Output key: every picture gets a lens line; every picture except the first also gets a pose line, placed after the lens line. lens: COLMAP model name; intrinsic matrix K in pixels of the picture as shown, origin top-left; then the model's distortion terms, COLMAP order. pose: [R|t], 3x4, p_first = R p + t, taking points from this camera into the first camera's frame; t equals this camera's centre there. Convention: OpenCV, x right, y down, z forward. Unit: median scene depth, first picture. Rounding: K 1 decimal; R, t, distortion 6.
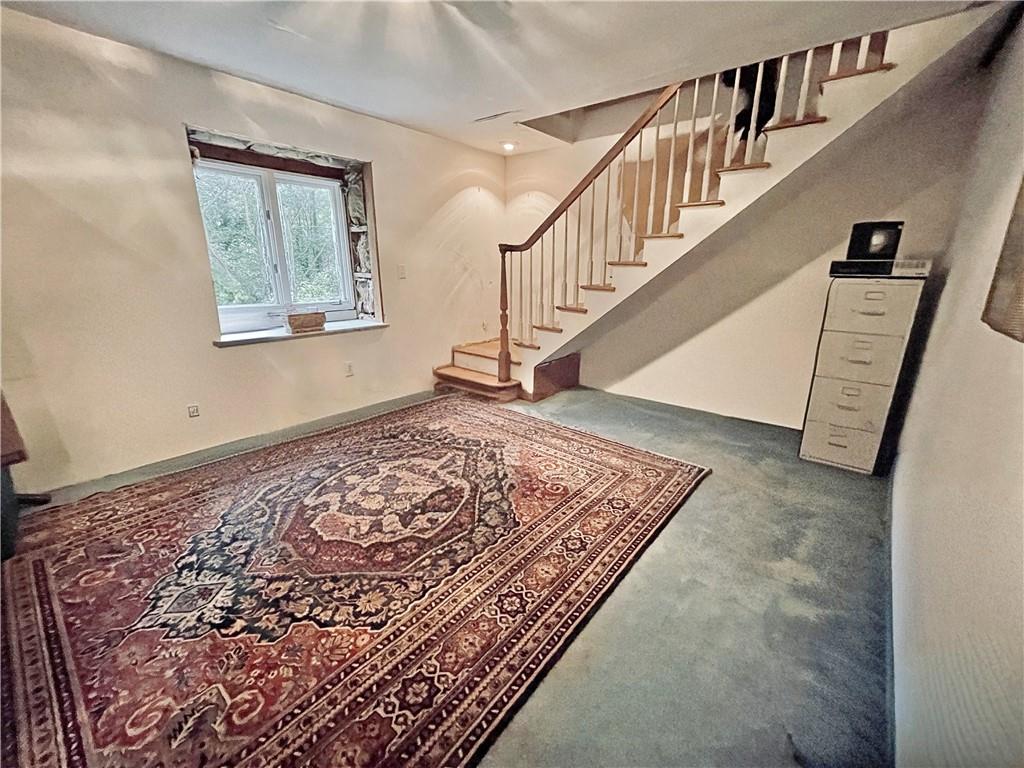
lens RADIAL K [[410.2, 0, 511.2], [0, 410.2, 386.3], [0, 0, 1]] dist [-0.003757, 0.000043]
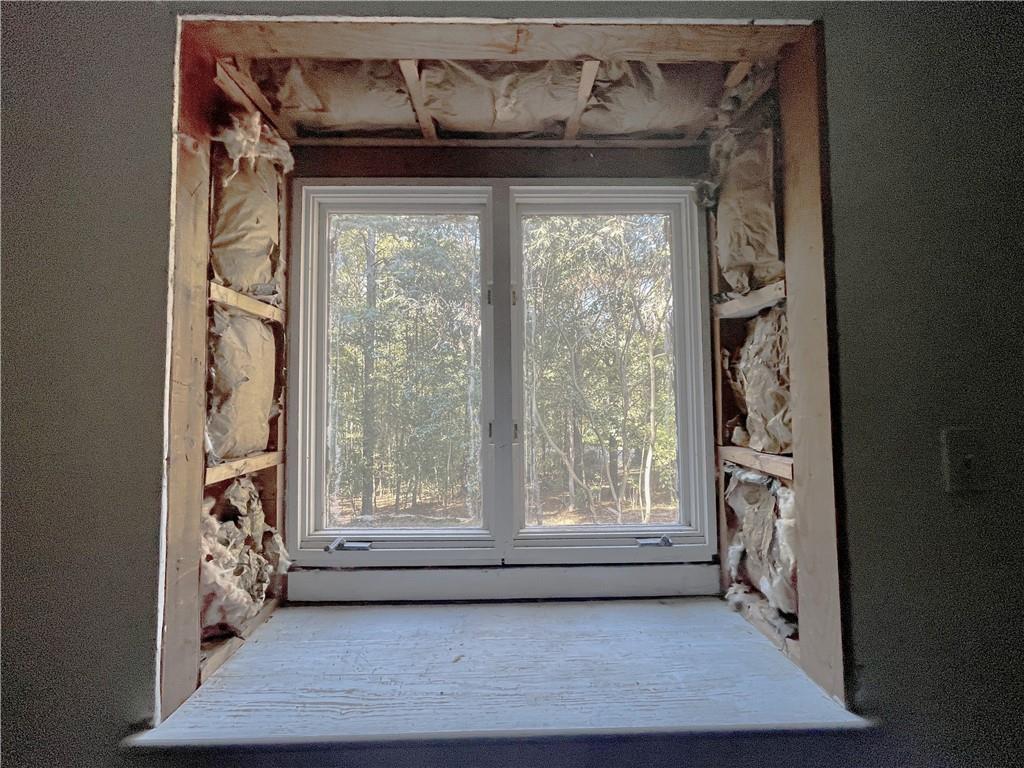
lens RADIAL K [[410.2, 0, 510.2], [0, 410.2, 386.4], [0, 0, 1]] dist [-0.003757, 0.000043]
pose [[0.656678, -0.044395, -0.752864, -0.267409], [-0.200067, 0.952245, -0.230658, -0.228609], [0.727150, 0.302091, 0.616436, 0.717315]]
